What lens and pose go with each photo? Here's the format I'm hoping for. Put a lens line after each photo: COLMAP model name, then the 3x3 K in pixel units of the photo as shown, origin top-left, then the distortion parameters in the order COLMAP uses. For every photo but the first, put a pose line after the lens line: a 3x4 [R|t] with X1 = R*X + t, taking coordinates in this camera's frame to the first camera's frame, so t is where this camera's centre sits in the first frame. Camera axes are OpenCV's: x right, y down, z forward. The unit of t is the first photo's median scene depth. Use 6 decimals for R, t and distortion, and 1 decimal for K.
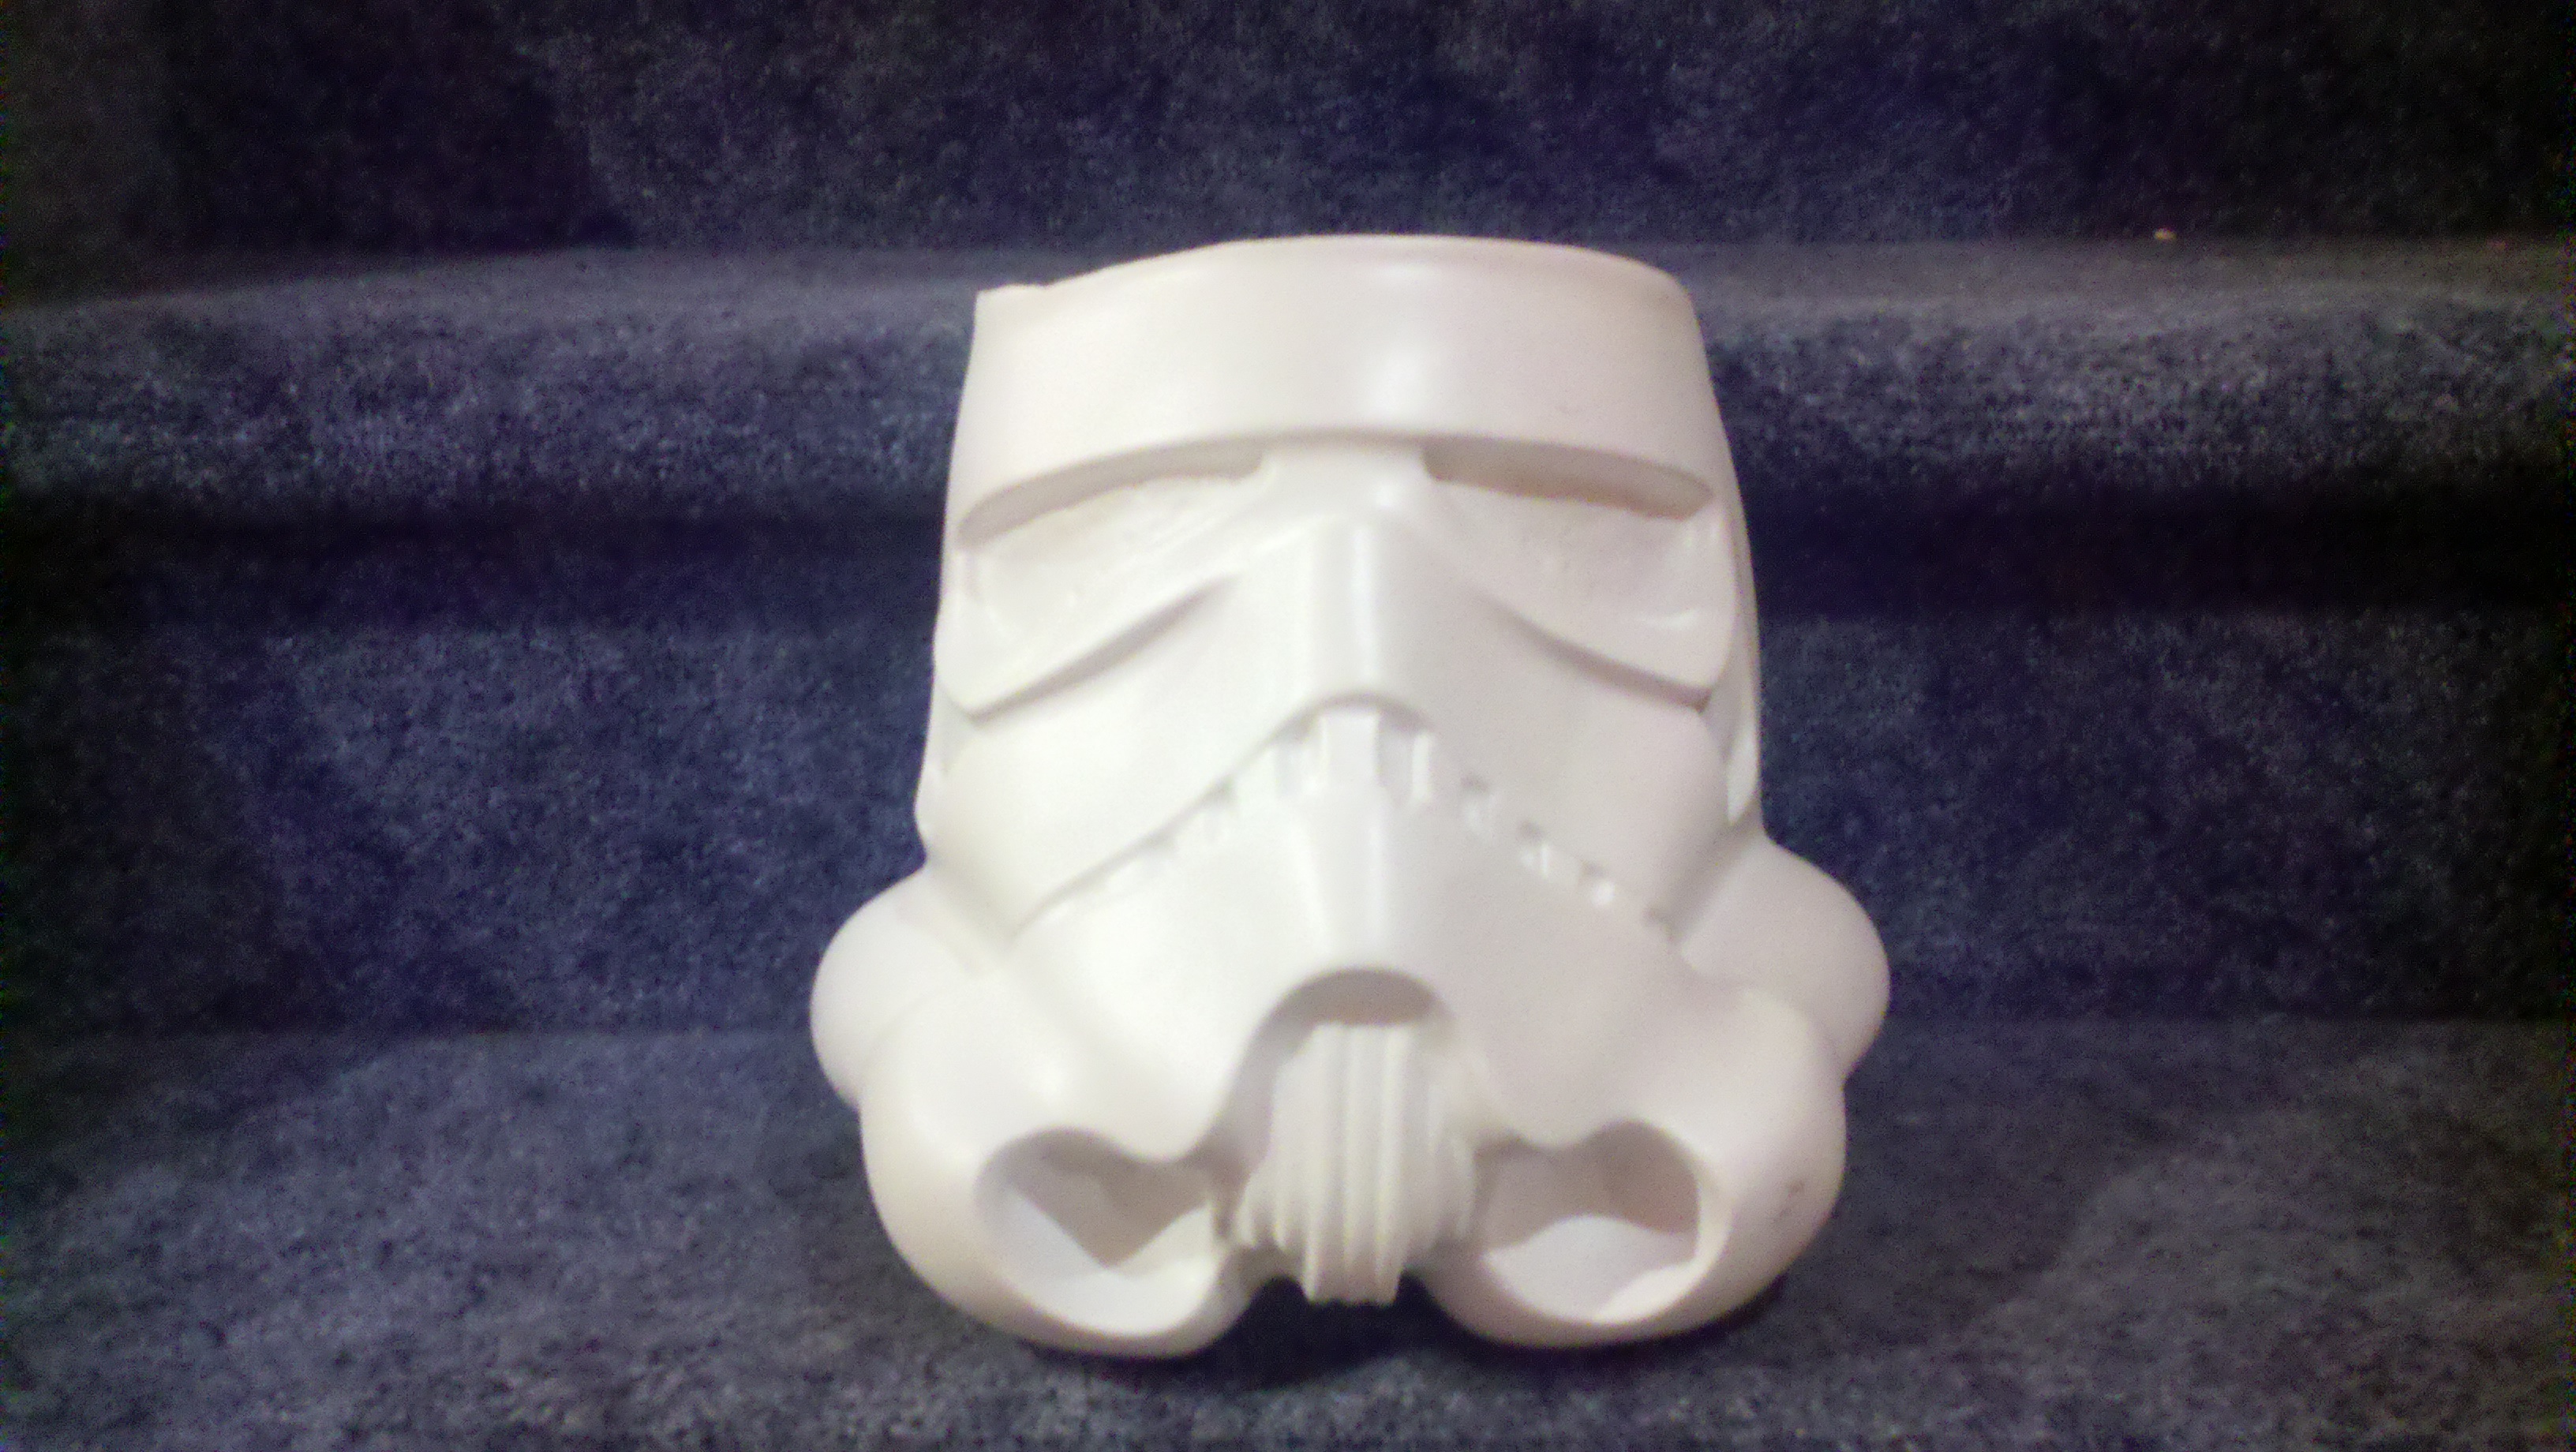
lens RADIAL K [[2813.8, 0, 1288.0], [0, 2813.8, 726.0], [0, 0, 1]] dist [-0.013082, -0.016670]
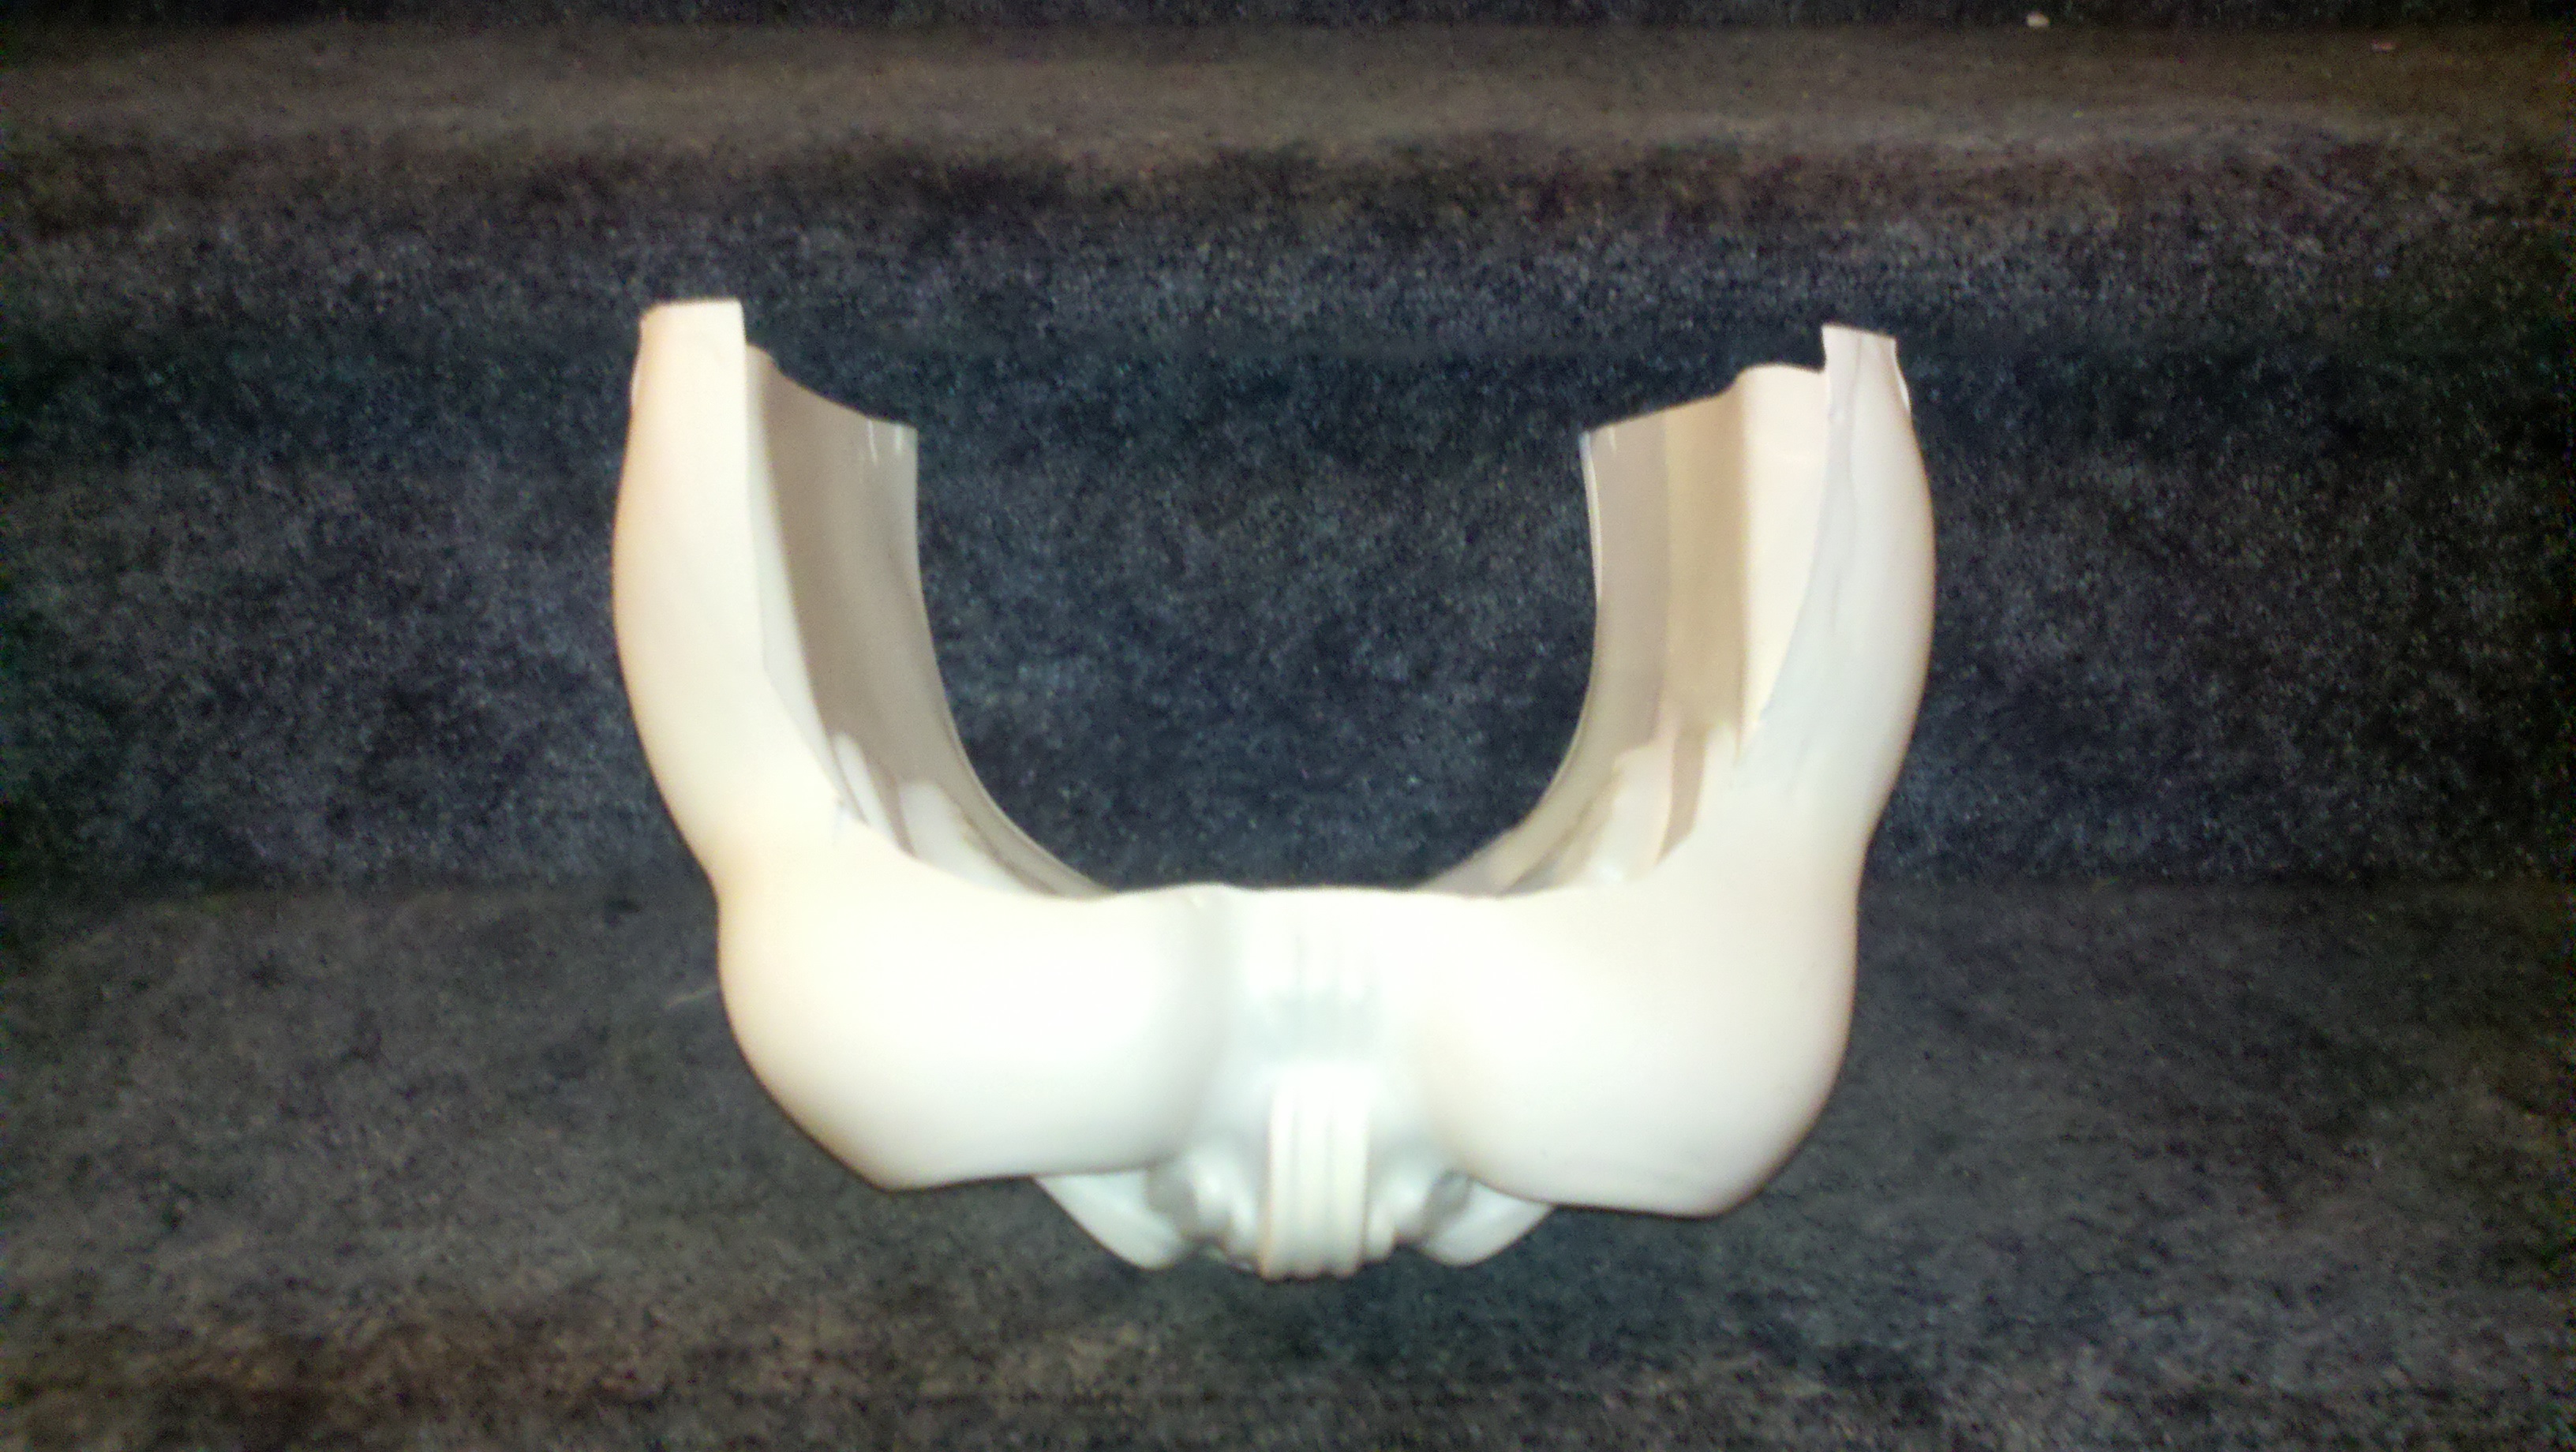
lens RADIAL K [[2813.8, 0, 1288.0], [0, 2813.8, 726.0], [0, 0, 1]] dist [-0.013082, -0.016670]
pose [[0.999596, 0.003504, 0.028223, 0.047011], [-0.006713, 0.993408, 0.114438, -0.059713], [-0.027636, -0.114581, 0.993029, 0.064741]]
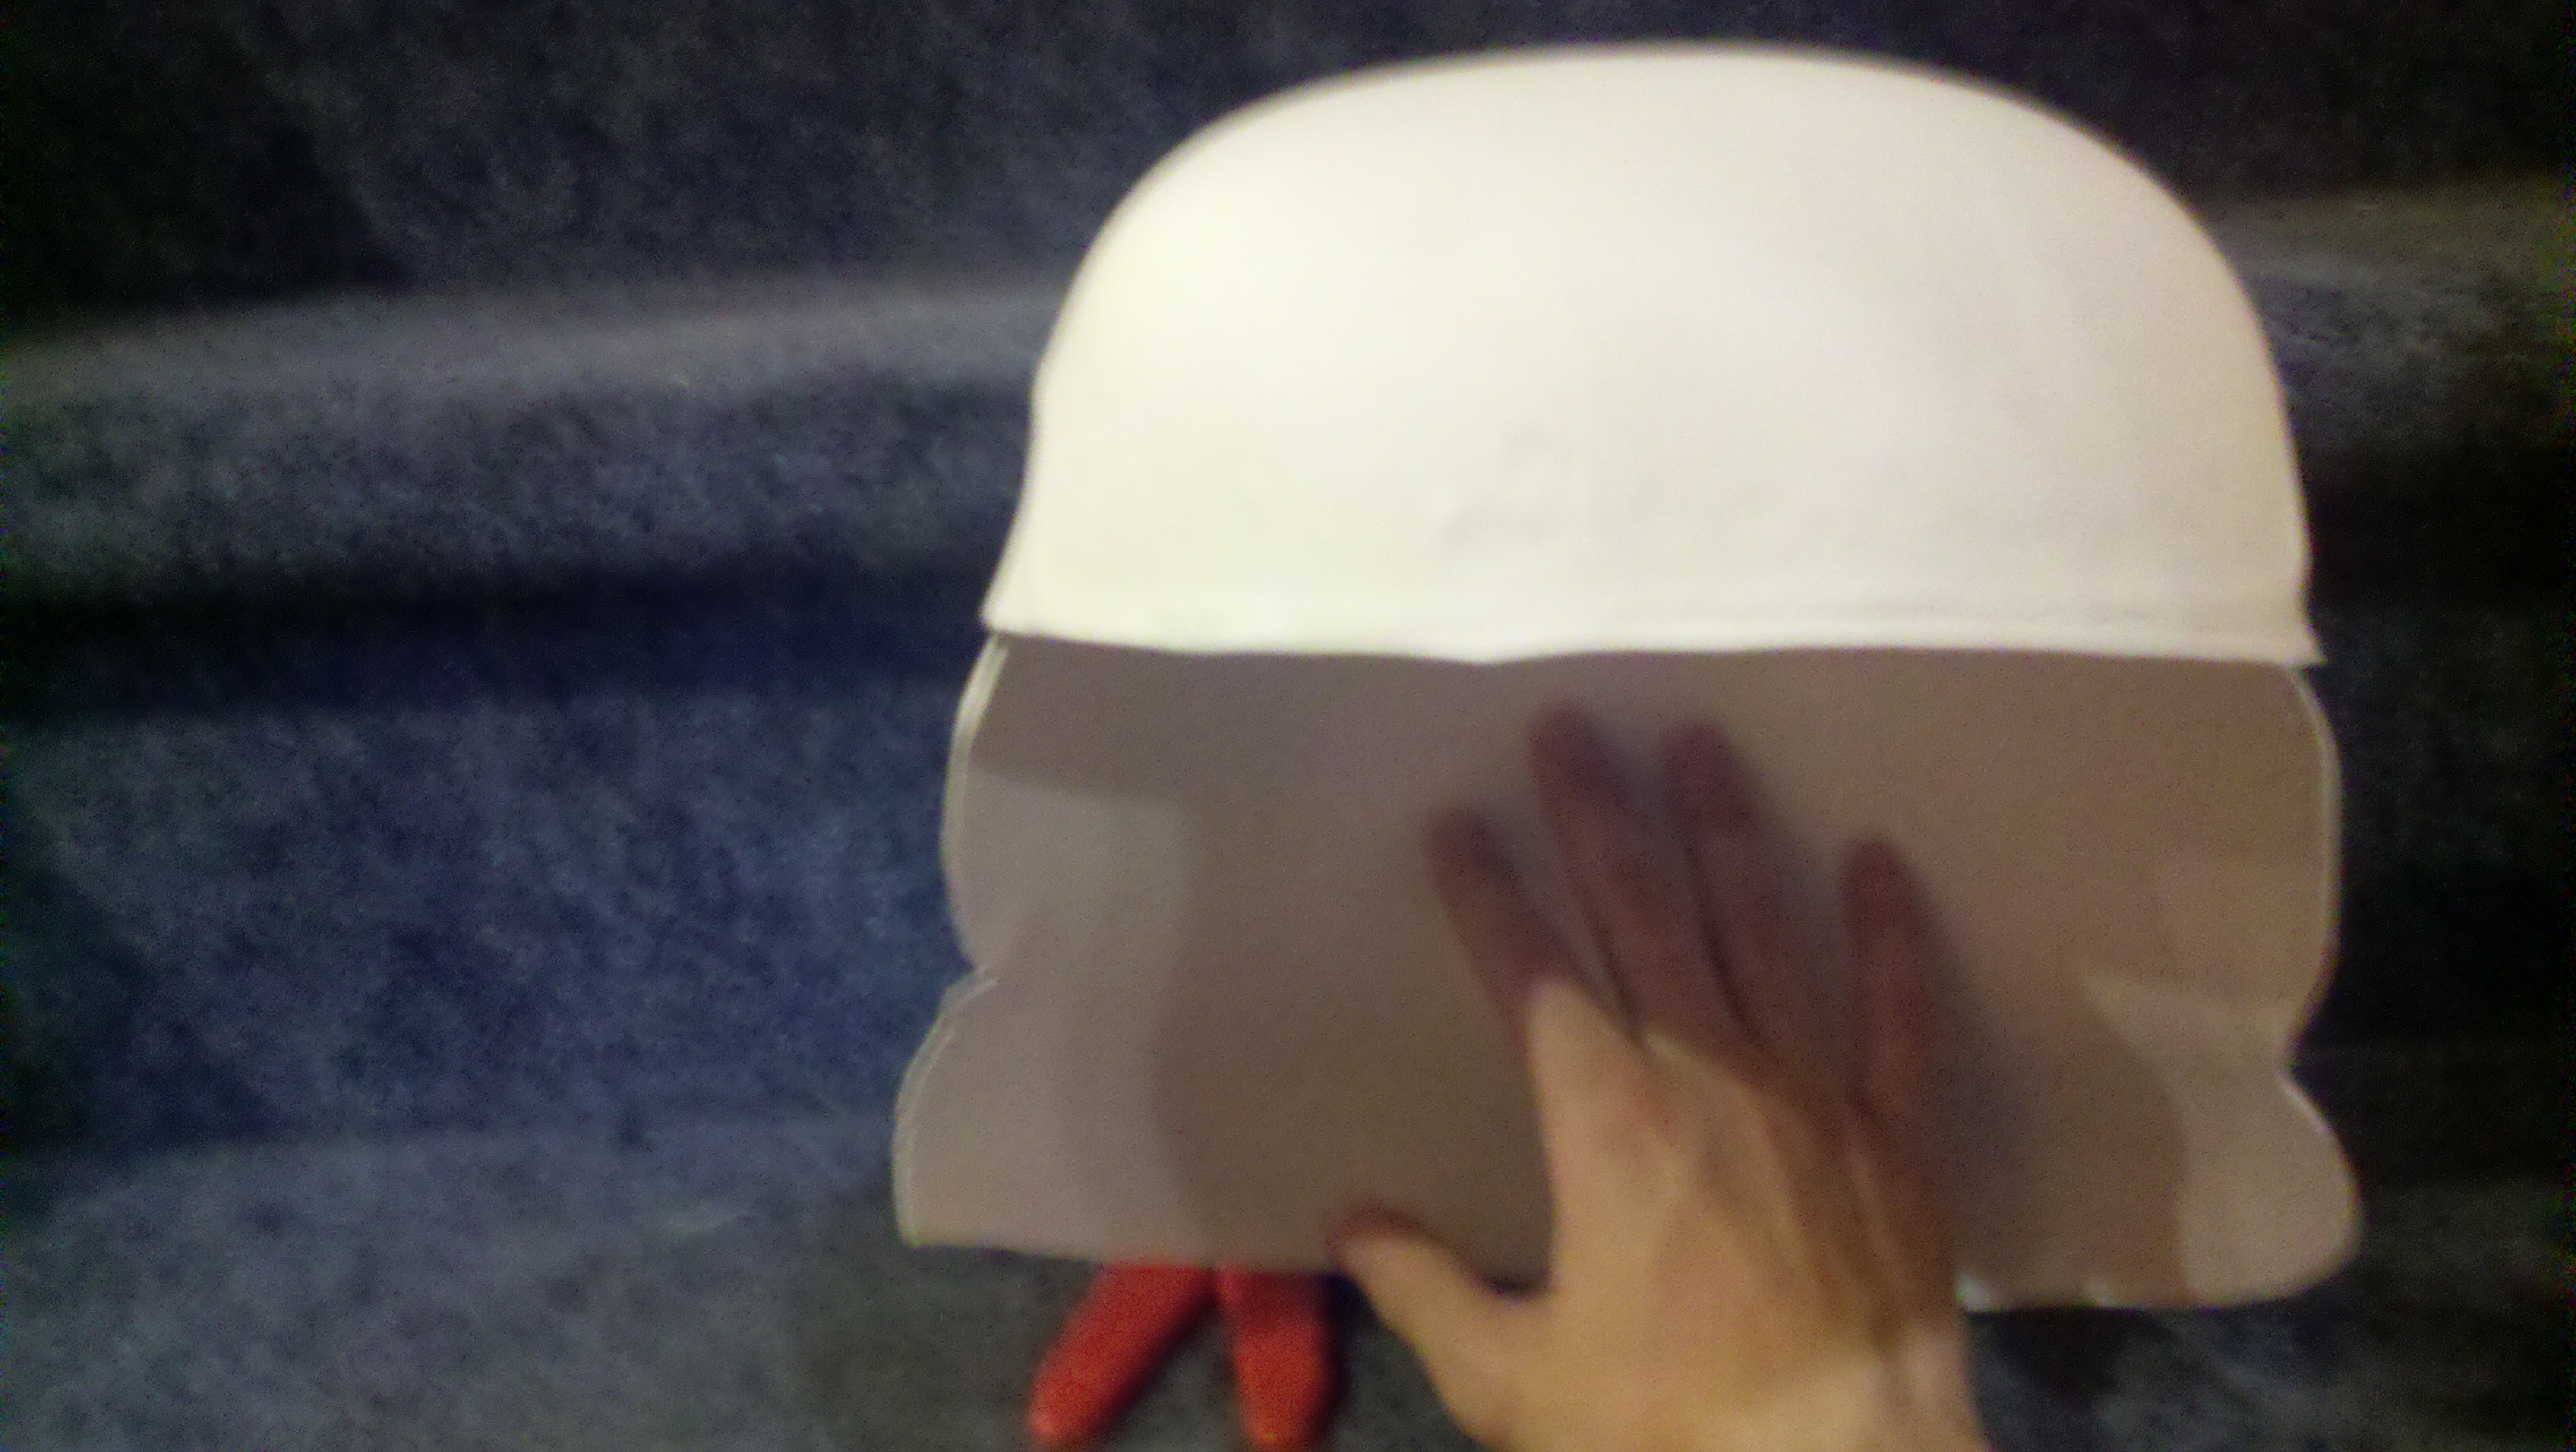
lens RADIAL K [[2813.8, 0, 1288.0], [0, 2813.8, 726.0], [0, 0, 1]] dist [-0.013082, -0.016670]
pose [[0.999017, -0.043568, -0.008235, 0.084508], [0.043704, 0.998898, 0.017114, -0.033764], [0.007481, -0.017457, 0.999820, 0.066203]]
